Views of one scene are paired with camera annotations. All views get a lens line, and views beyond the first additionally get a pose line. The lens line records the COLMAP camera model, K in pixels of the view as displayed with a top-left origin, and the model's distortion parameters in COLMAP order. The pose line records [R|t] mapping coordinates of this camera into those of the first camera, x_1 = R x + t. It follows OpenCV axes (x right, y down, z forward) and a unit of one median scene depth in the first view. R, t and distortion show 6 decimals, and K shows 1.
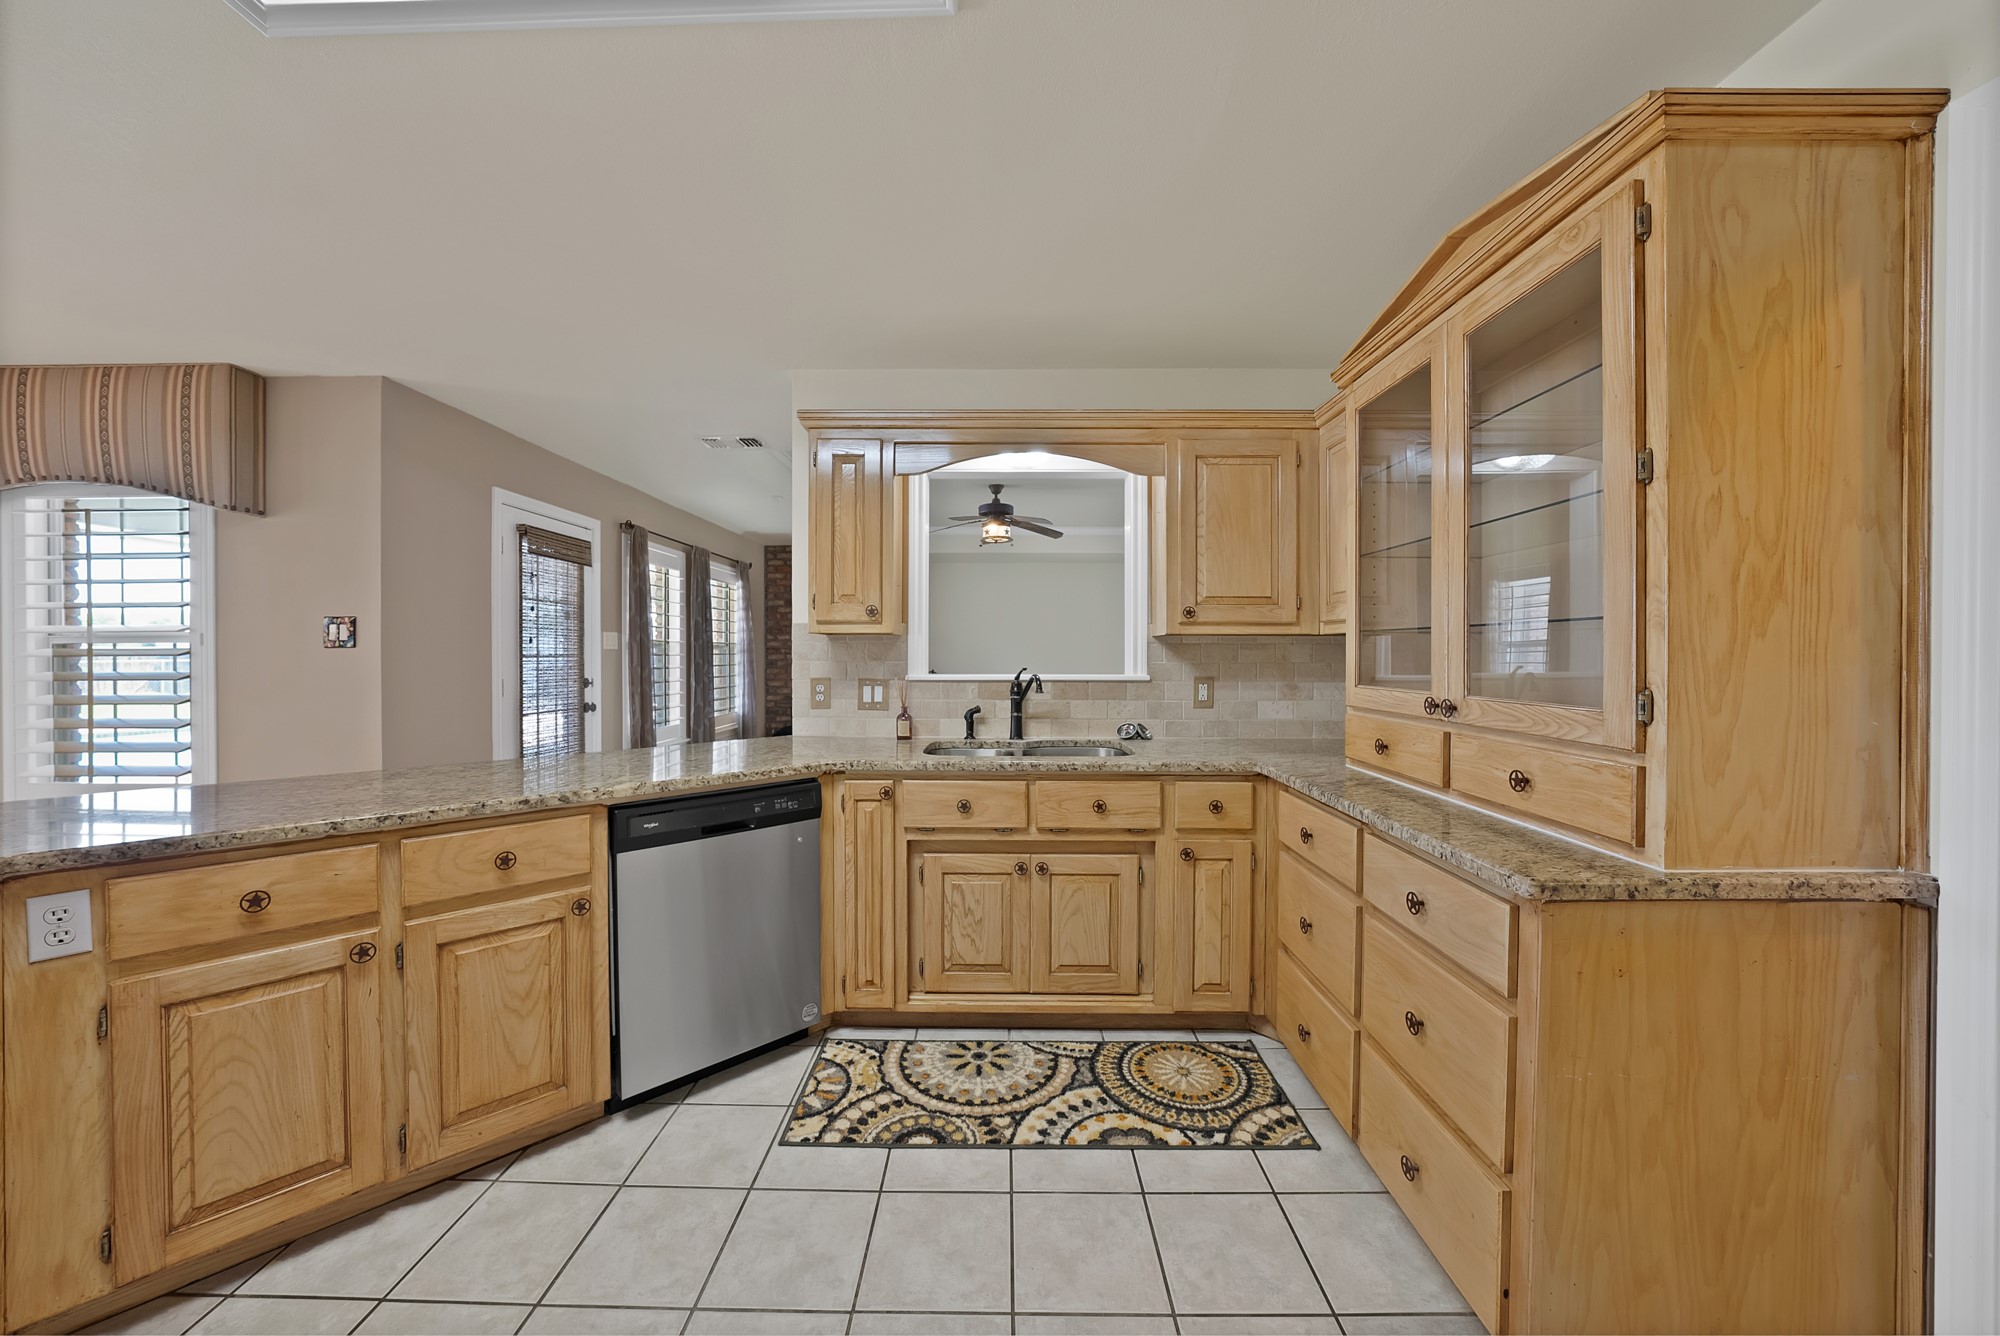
lens RADIAL K [[719.7, 0, 1000.0], [0, 719.7, 658.0], [0, 0, 1]] dist [-0.010876, 0.001077]
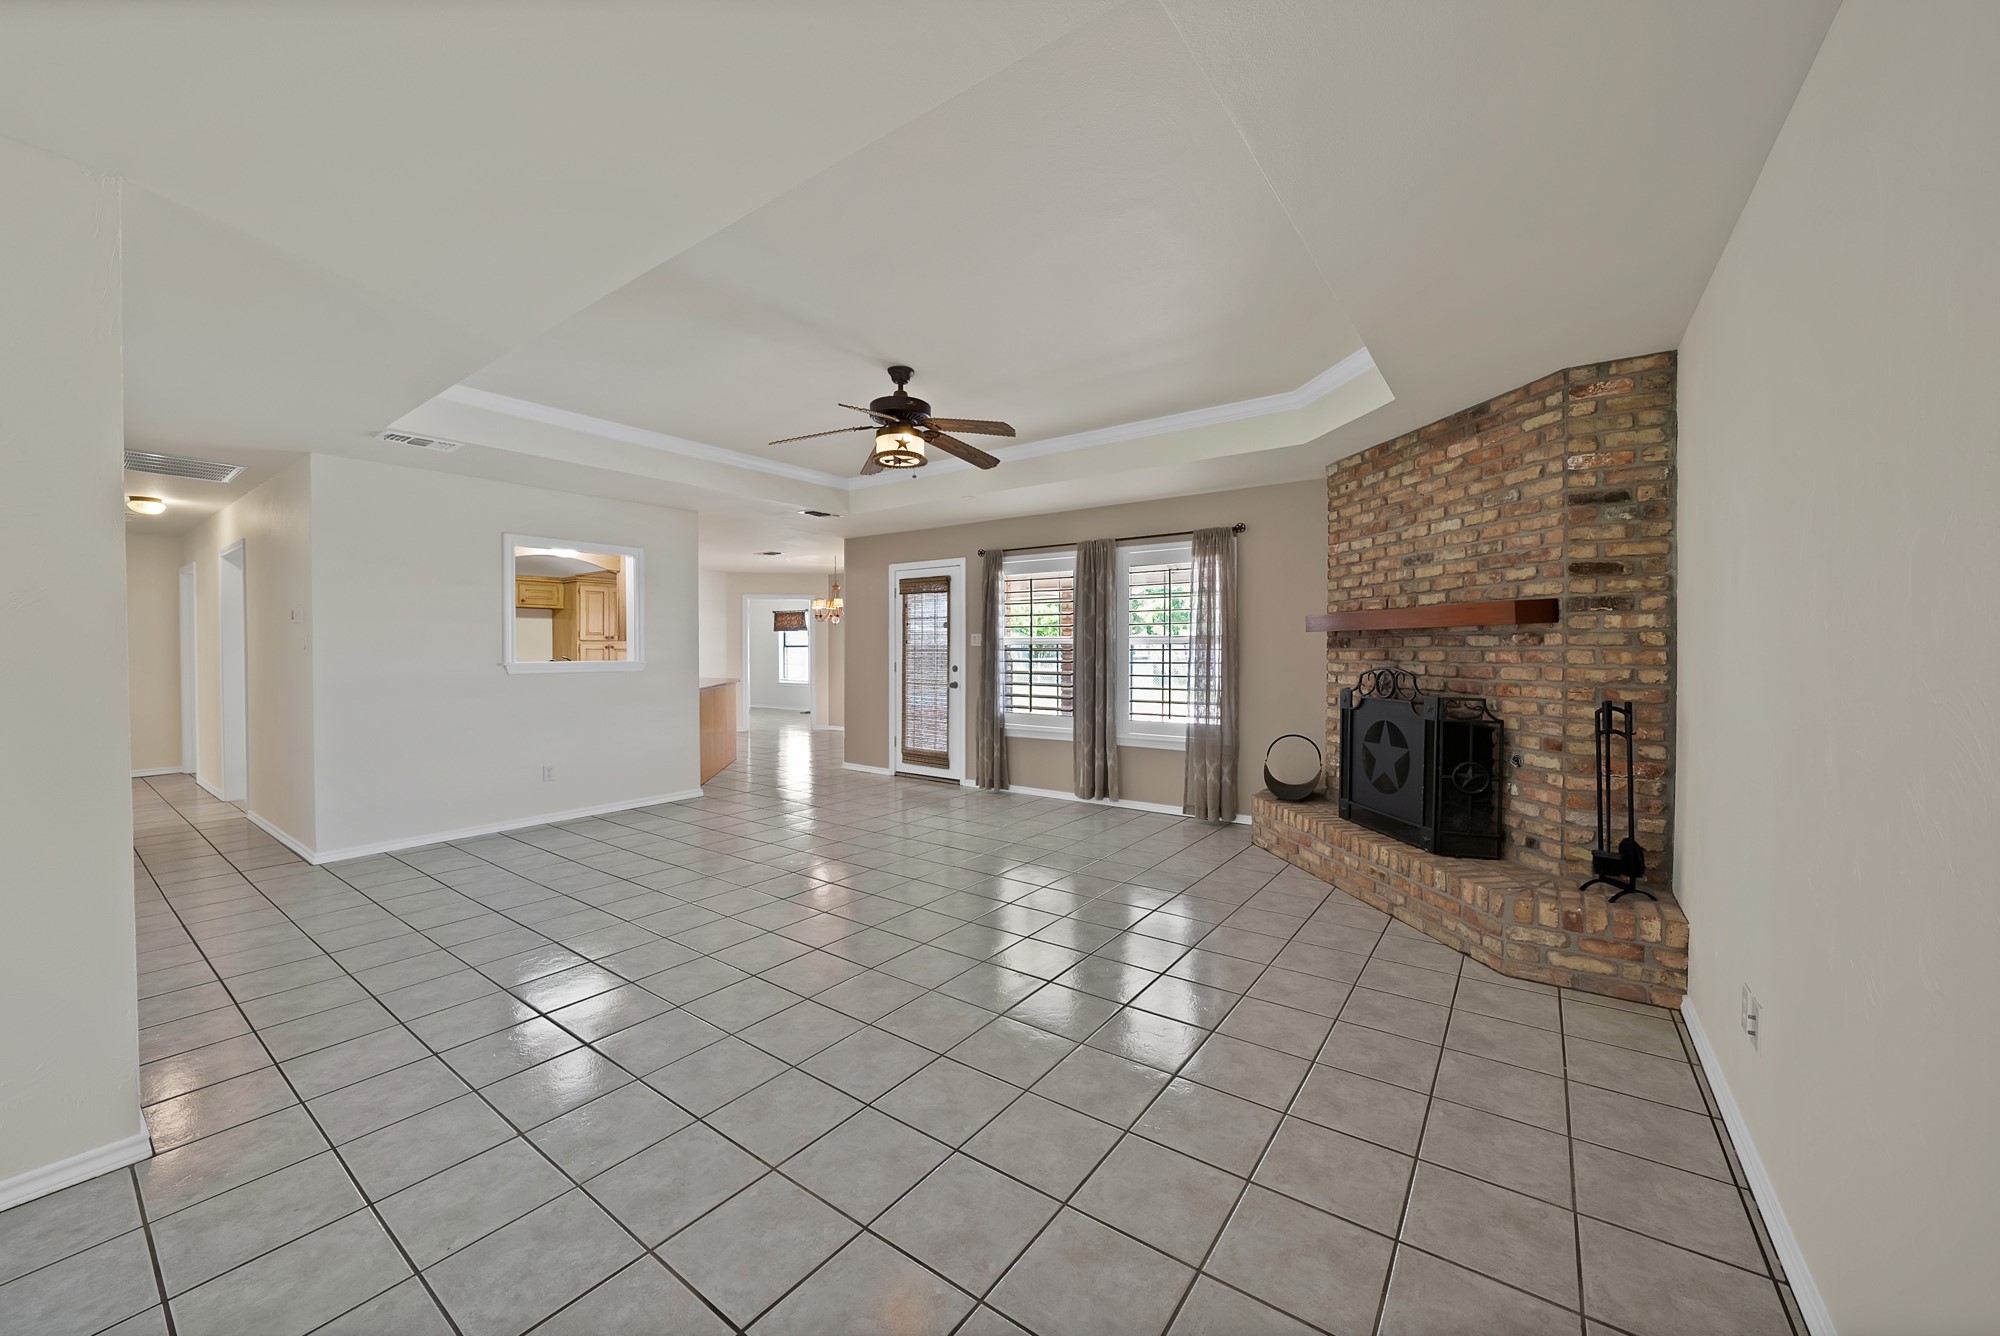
lens RADIAL K [[719.7, 0, 988.3], [0, 719.7, 652.7], [0, 0, 1]] dist [-0.010876, 0.001077]
pose [[-0.558354, 0.016493, -0.829439, 1.168481], [0.002587, 0.999832, 0.018140, -0.047887], [0.829599, 0.007983, -0.558303, 3.453820]]
